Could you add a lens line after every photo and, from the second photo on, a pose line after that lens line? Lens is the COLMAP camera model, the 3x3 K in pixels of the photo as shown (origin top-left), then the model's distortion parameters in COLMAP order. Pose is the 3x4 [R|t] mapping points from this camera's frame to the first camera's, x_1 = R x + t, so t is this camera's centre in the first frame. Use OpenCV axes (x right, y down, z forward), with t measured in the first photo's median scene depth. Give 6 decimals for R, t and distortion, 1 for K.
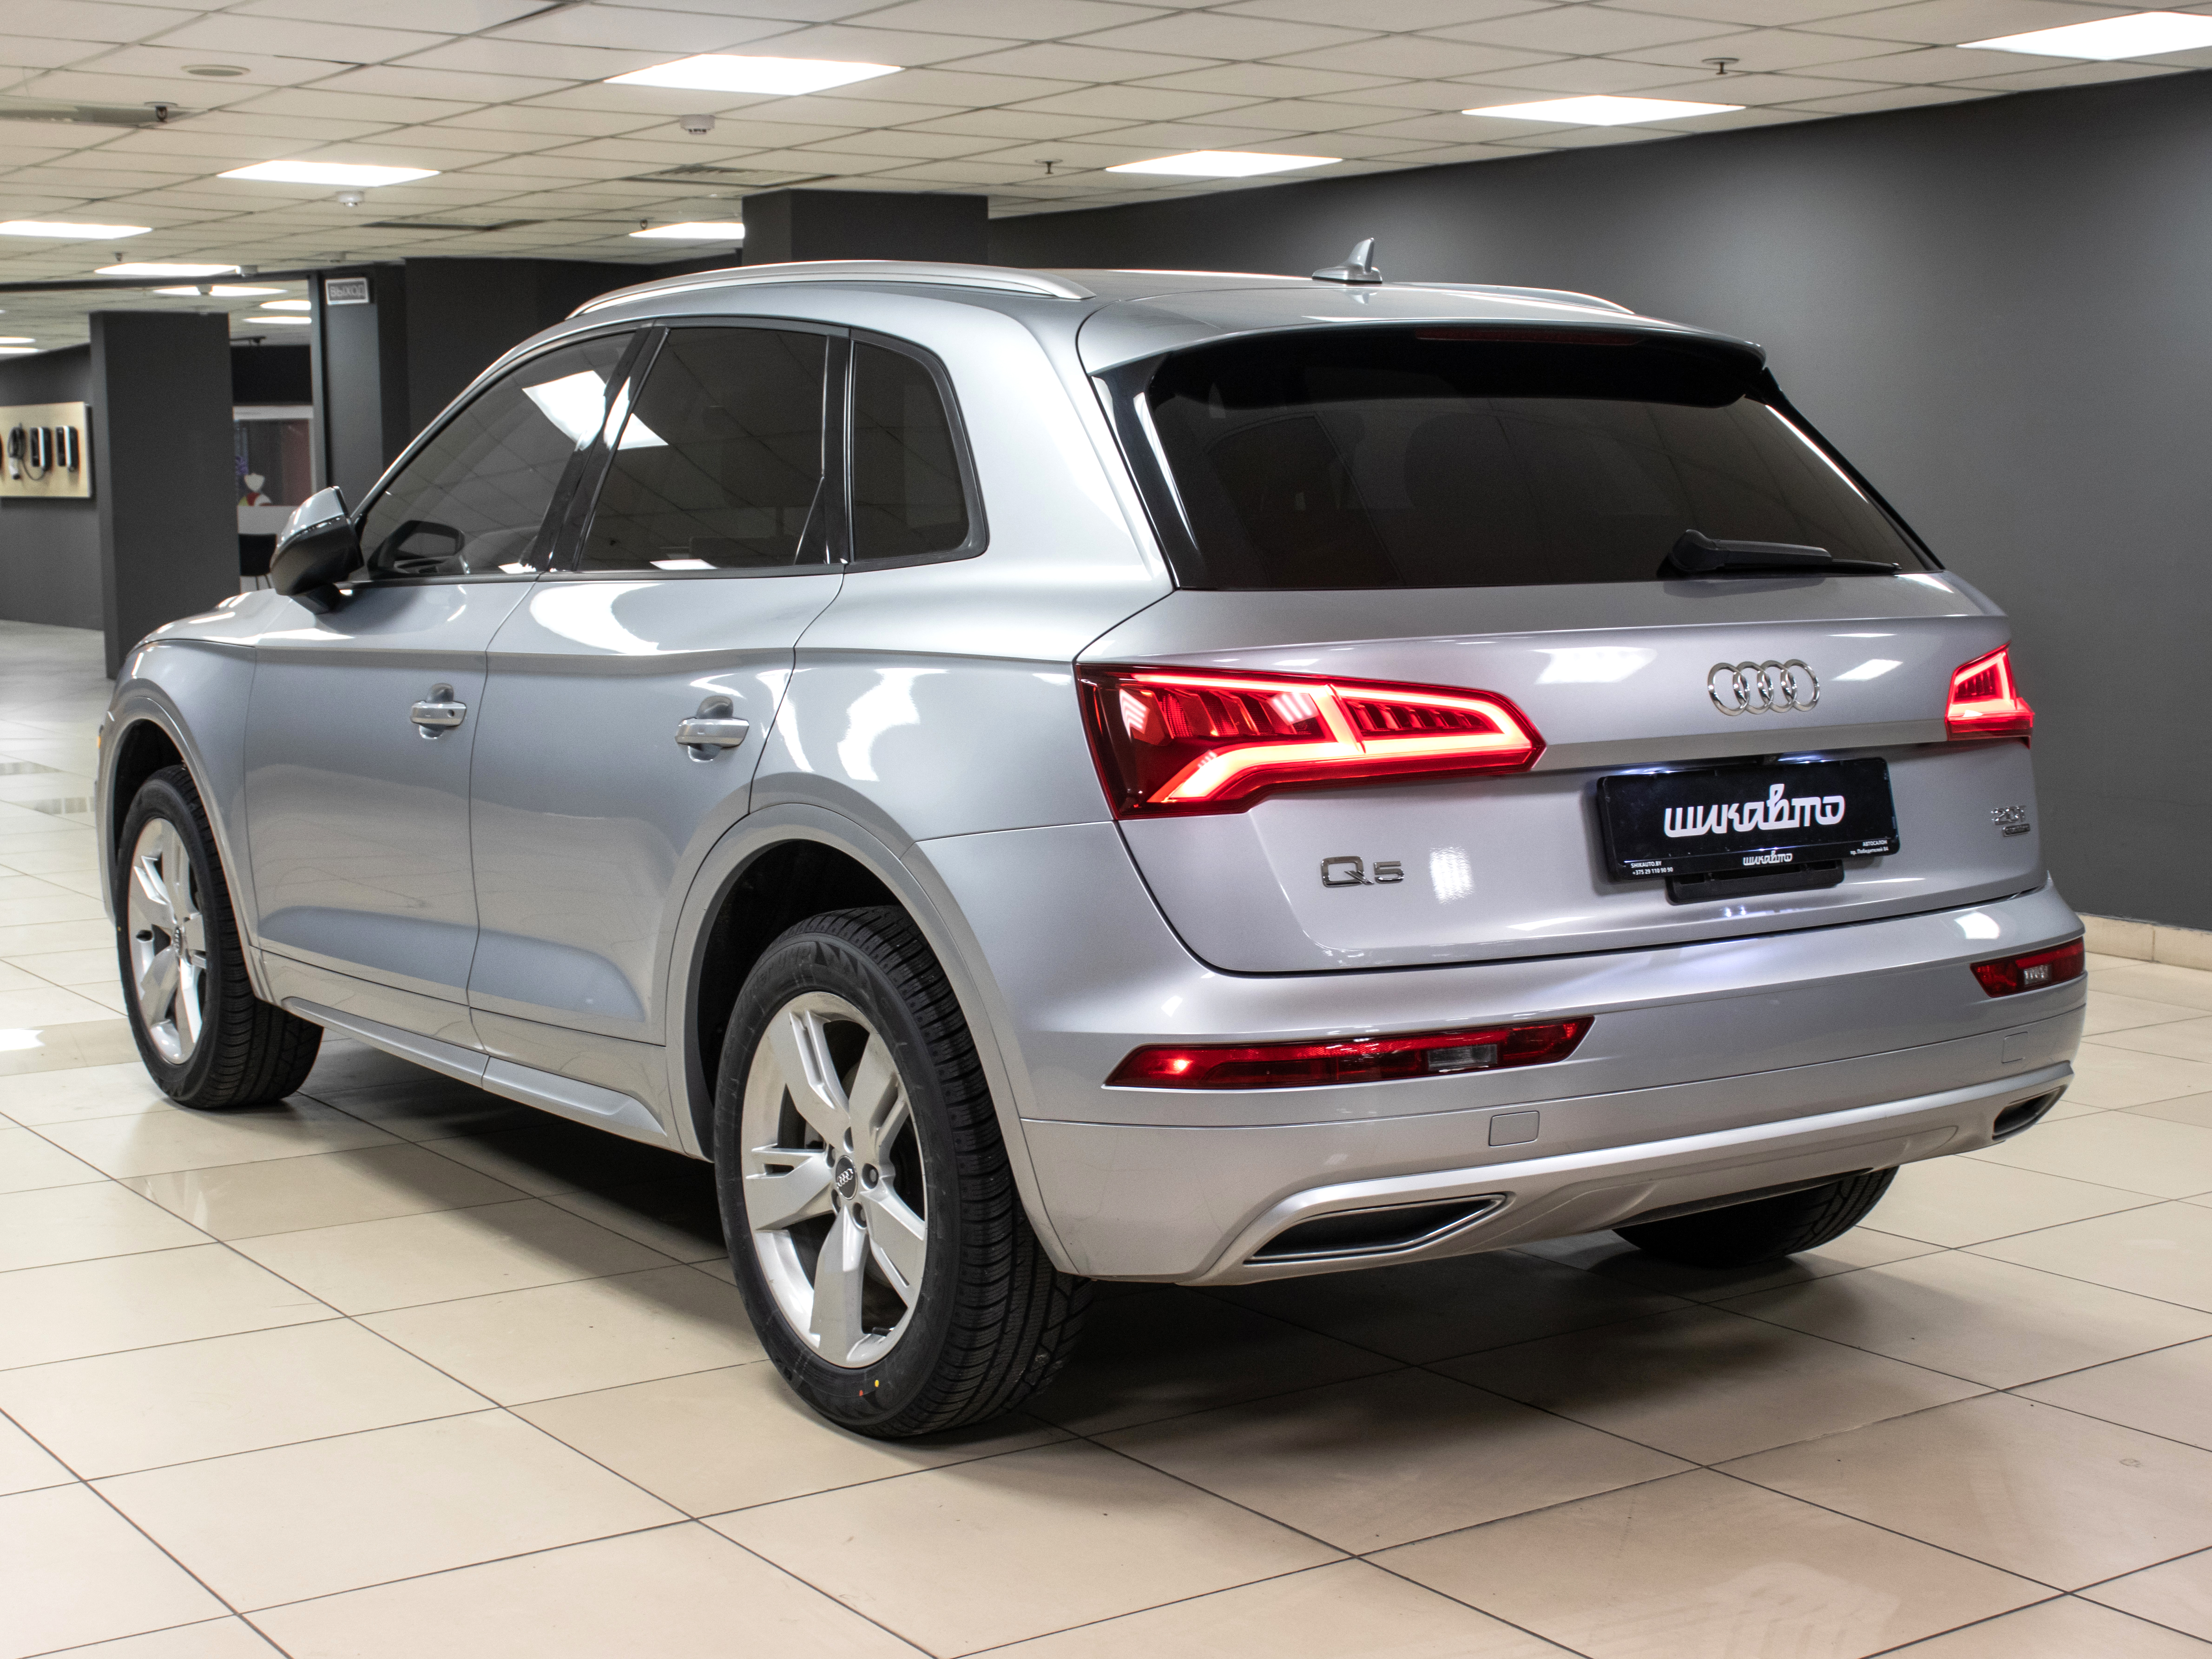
lens RADIAL K [[3090.0, 0, 1107.2], [0, 3090.0, 925.1], [0, 0, 1]] dist [-0.035452, 0.015383]
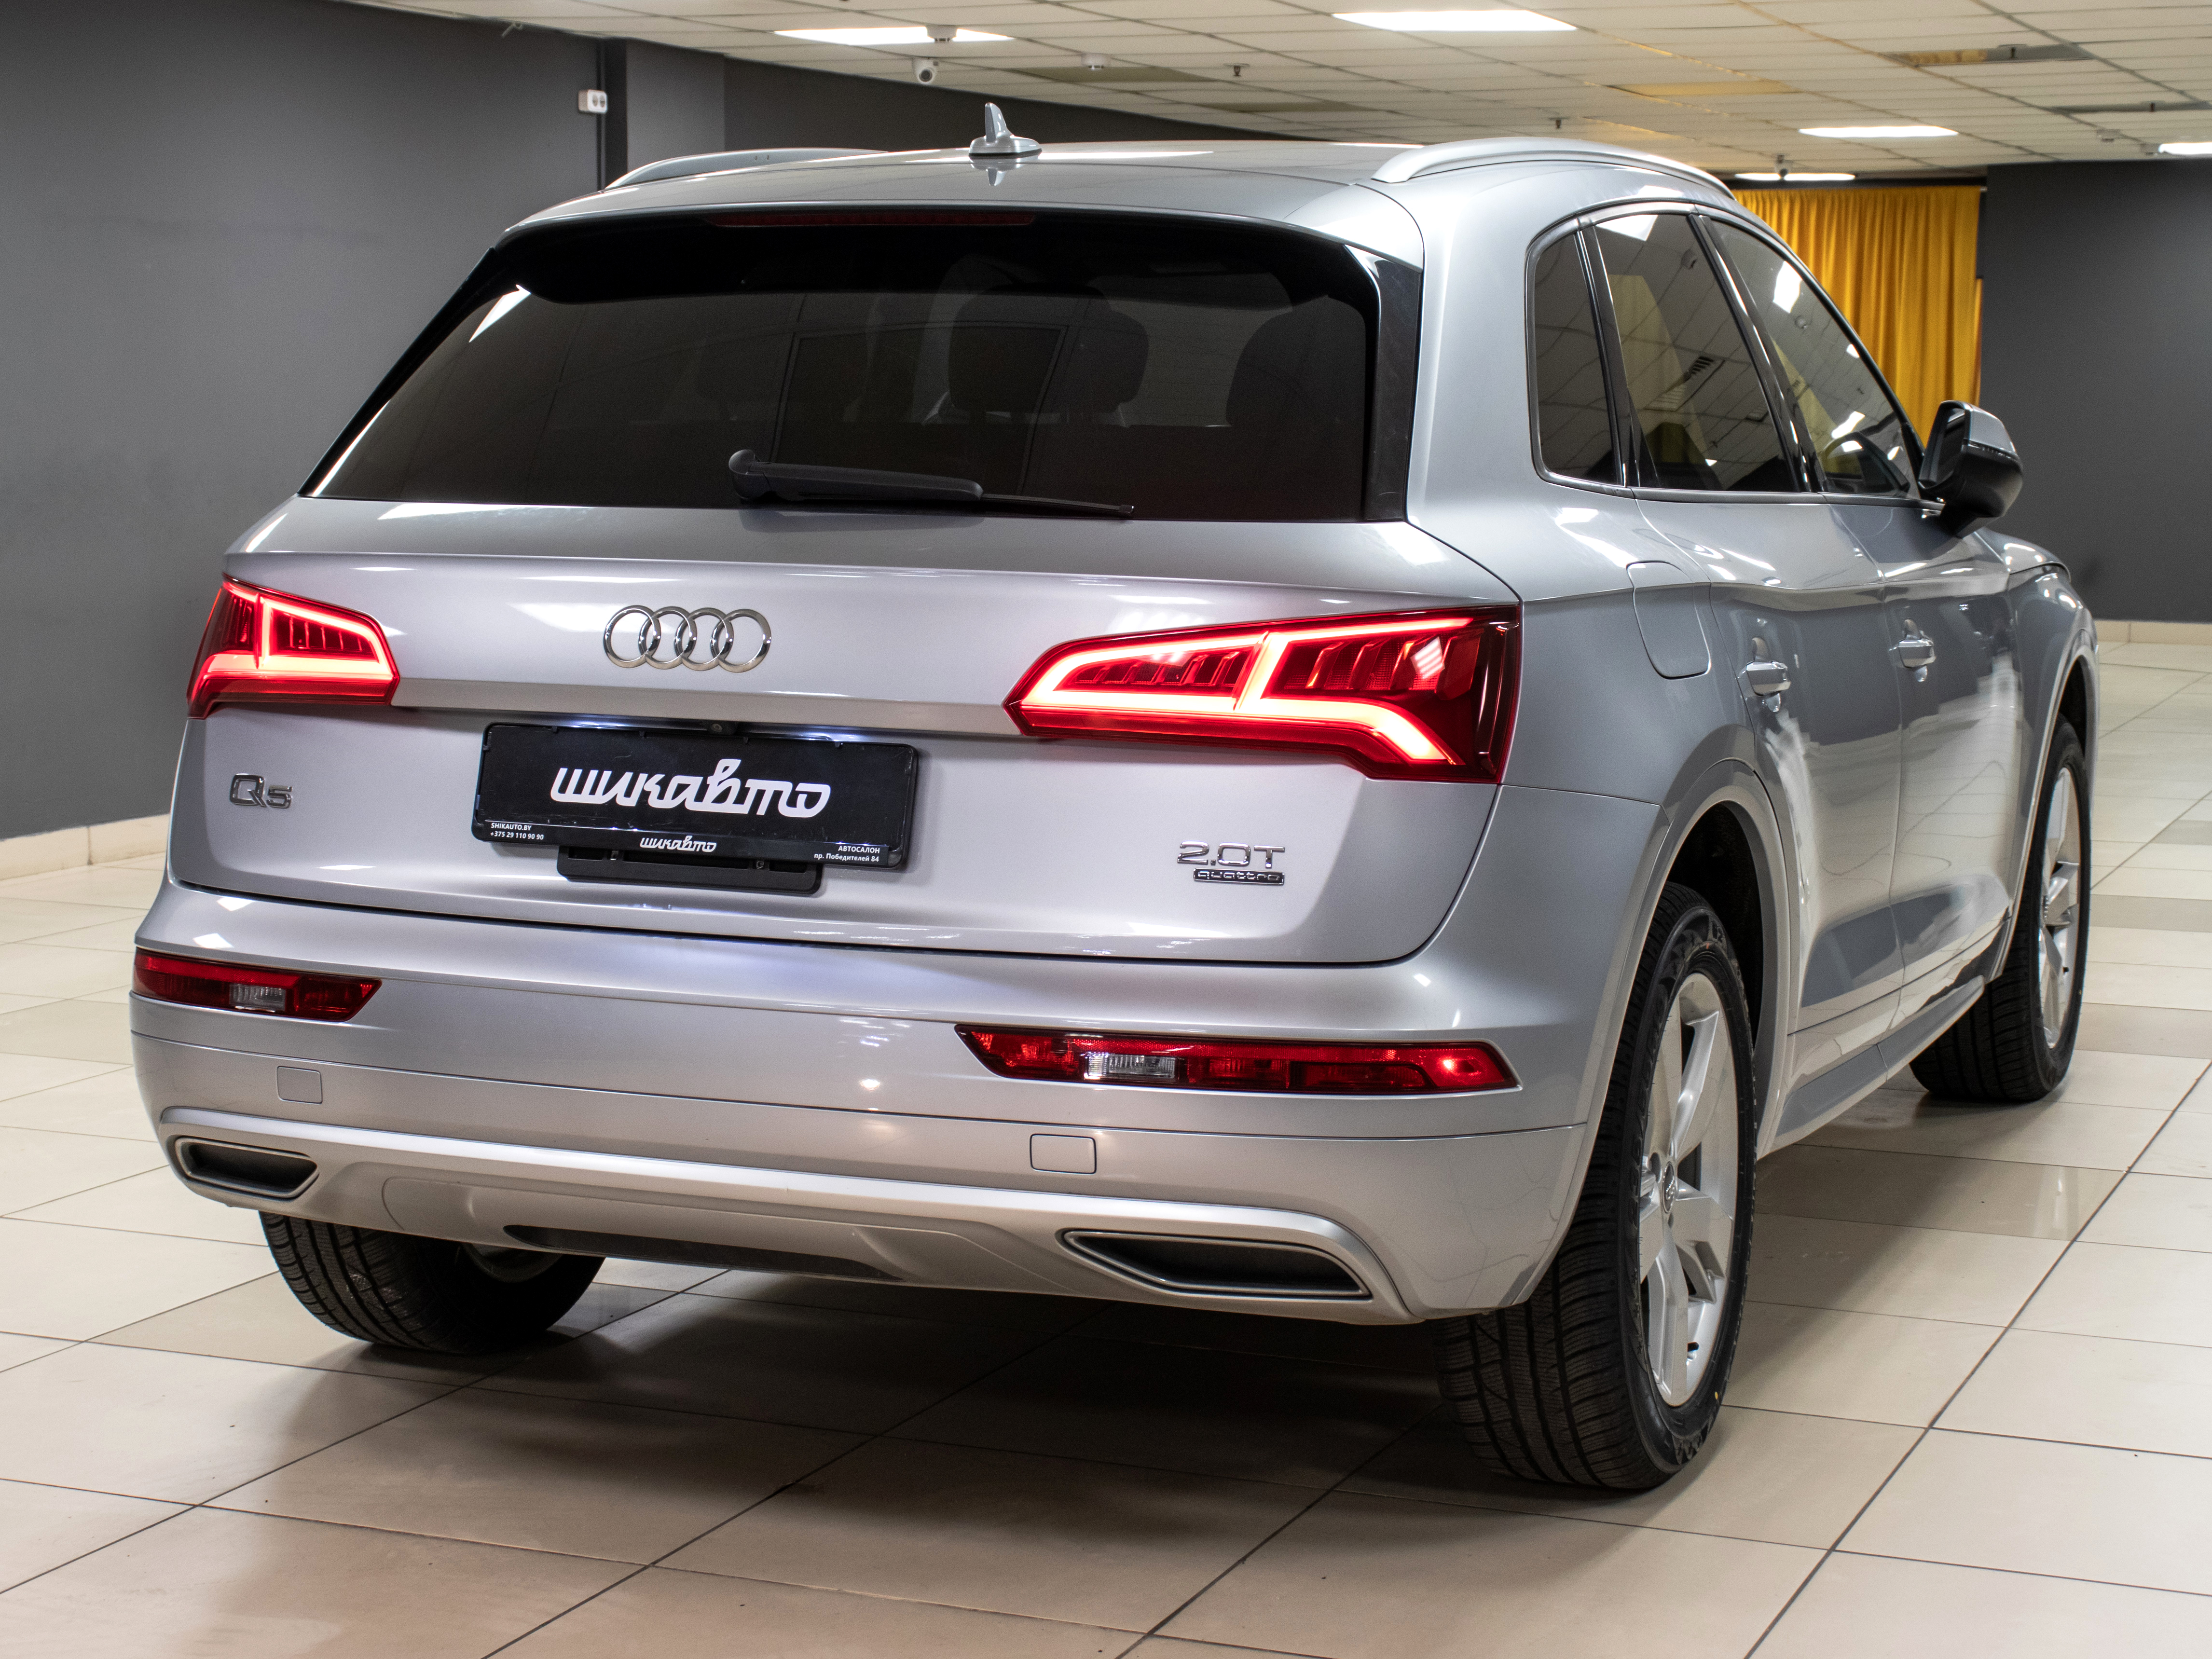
lens RADIAL K [[3960.0, 0, 1106.0], [0, 3960.0, 829.5], [0, 0, 1]] dist [0.025244, 0.166238]
pose [[0.547233, 0.104811, -0.830392, 1.165219], [-0.130332, 0.990697, 0.039155, -0.082383], [0.826770, 0.086800, 0.555803, 0.500617]]
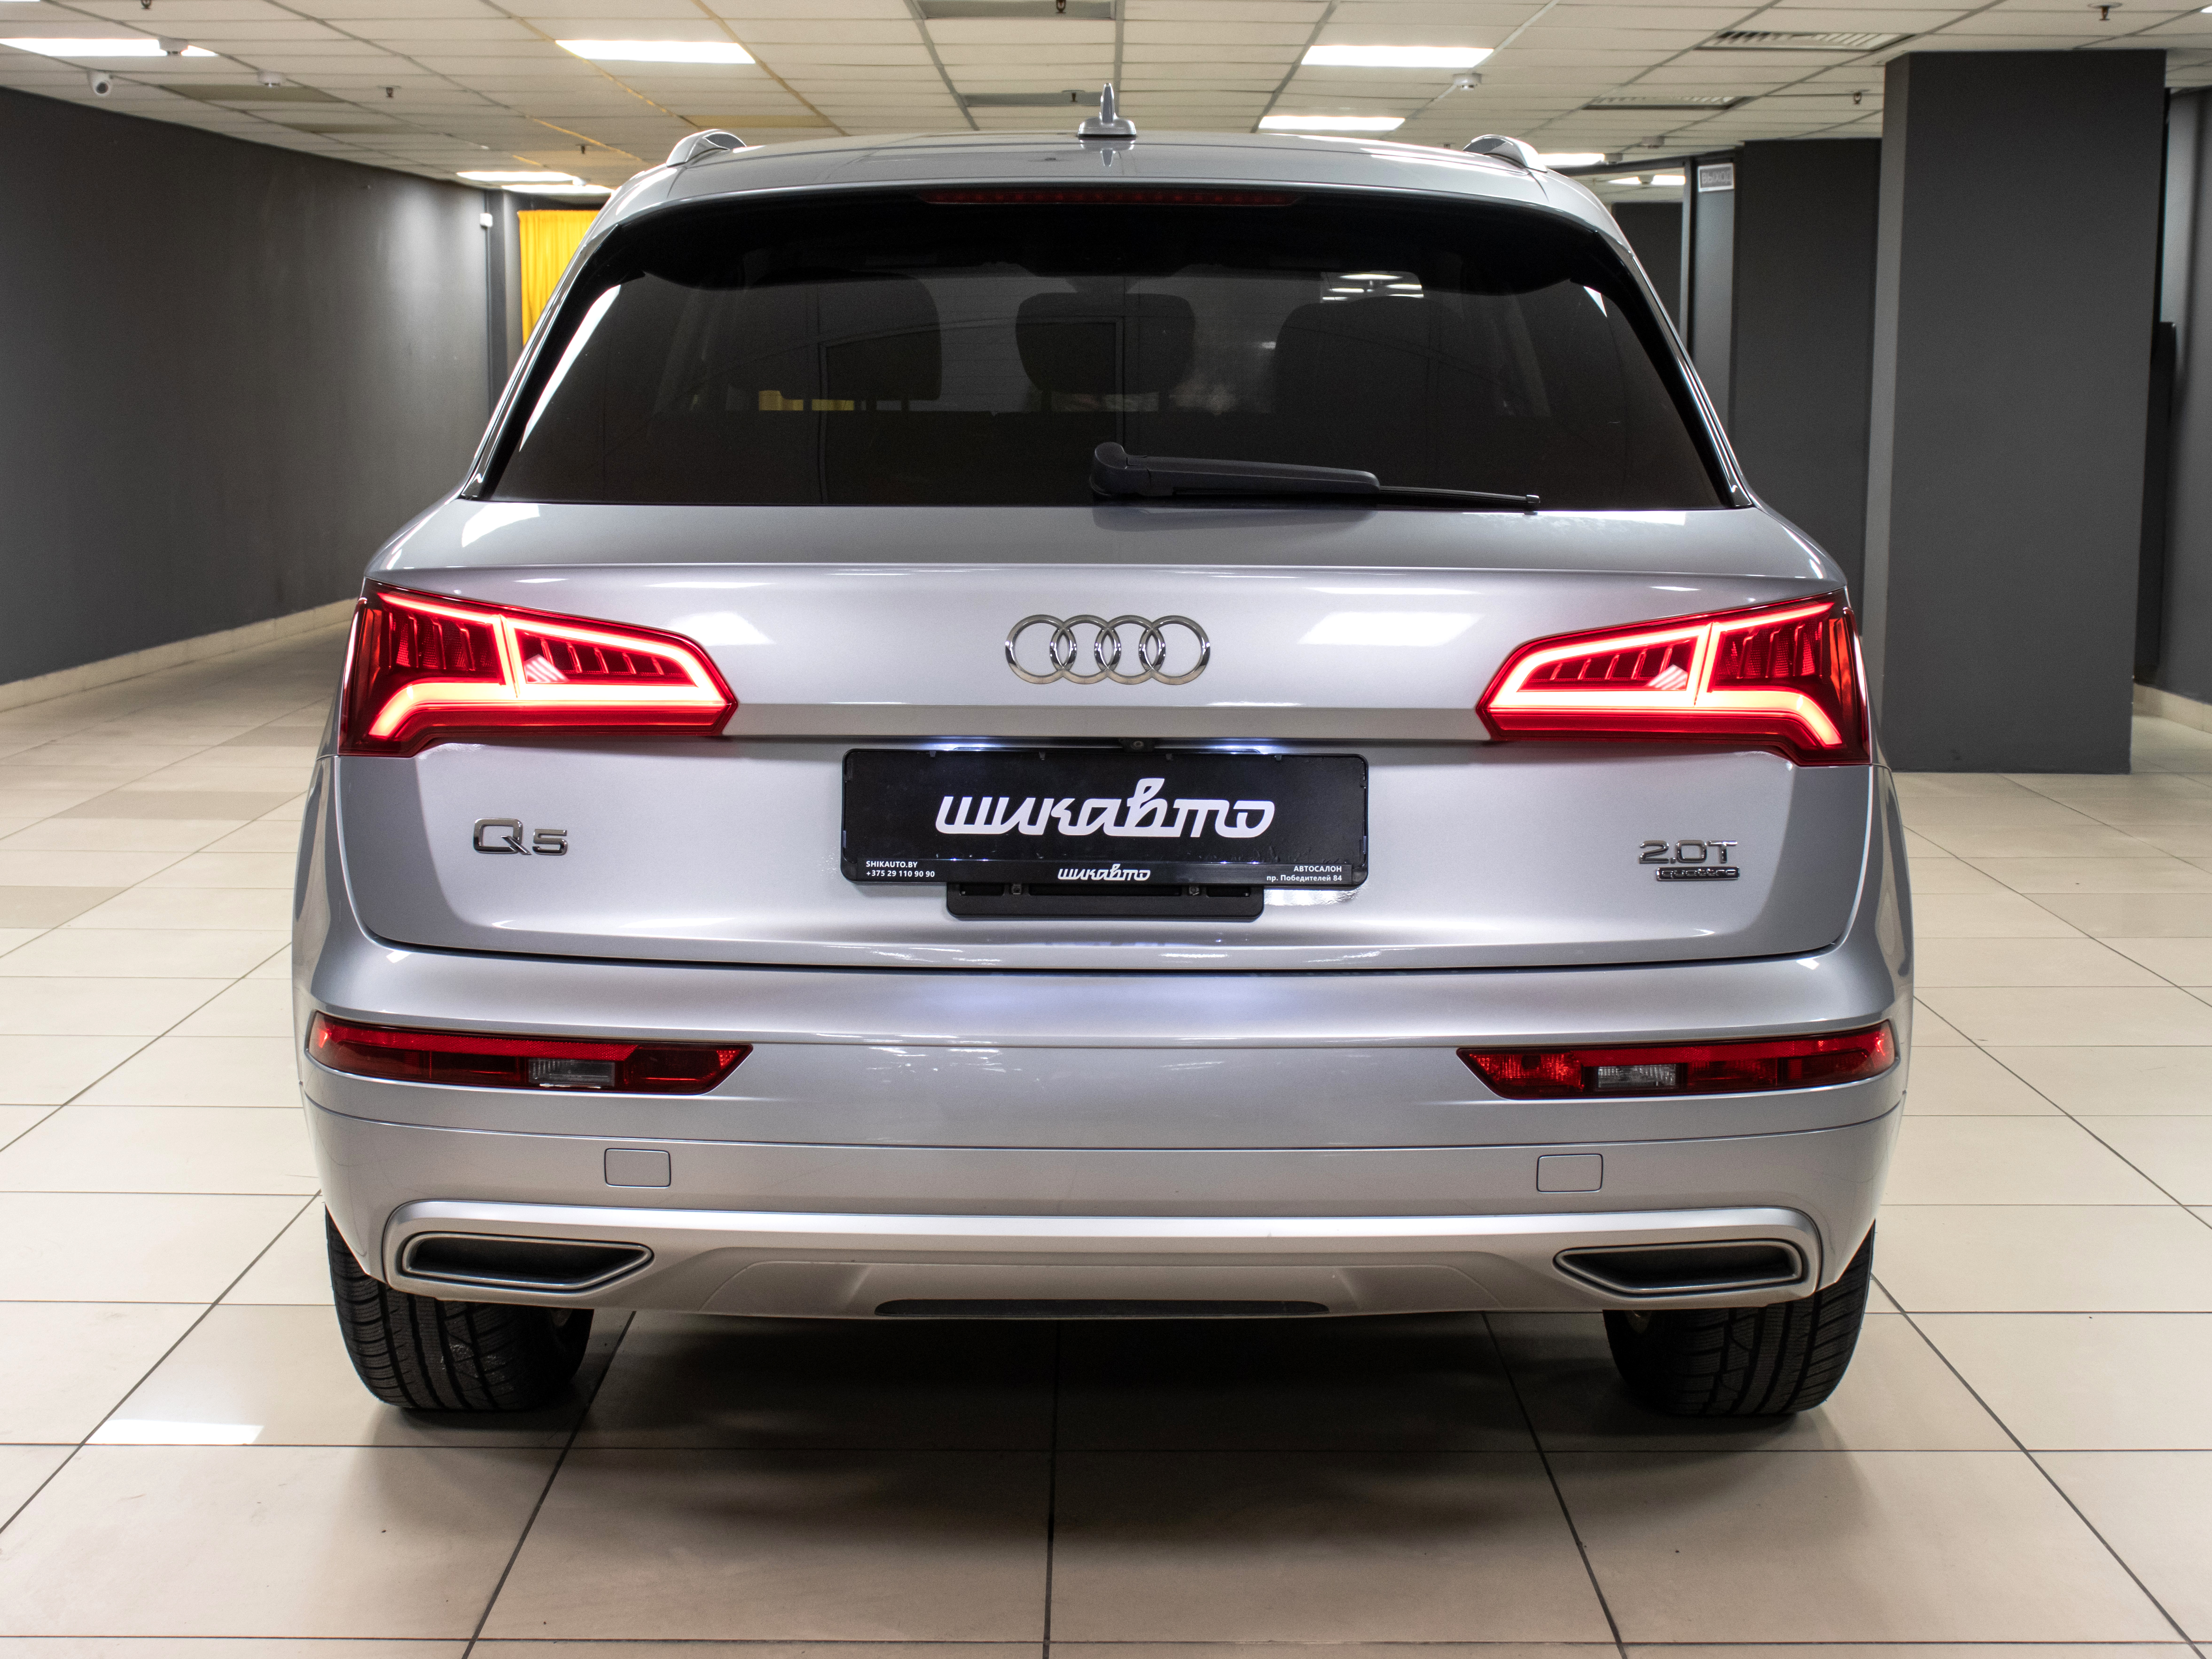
lens RADIAL K [[3135.2, 0, 1106.0], [0, 3135.2, 829.5], [0, 0, 1]] dist [-0.016821, -0.015726]
pose [[0.825910, 0.090023, -0.556569, 0.646826], [-0.089627, 0.995581, 0.028032, -0.054332], [0.556633, 0.026731, 0.830329, 0.353603]]
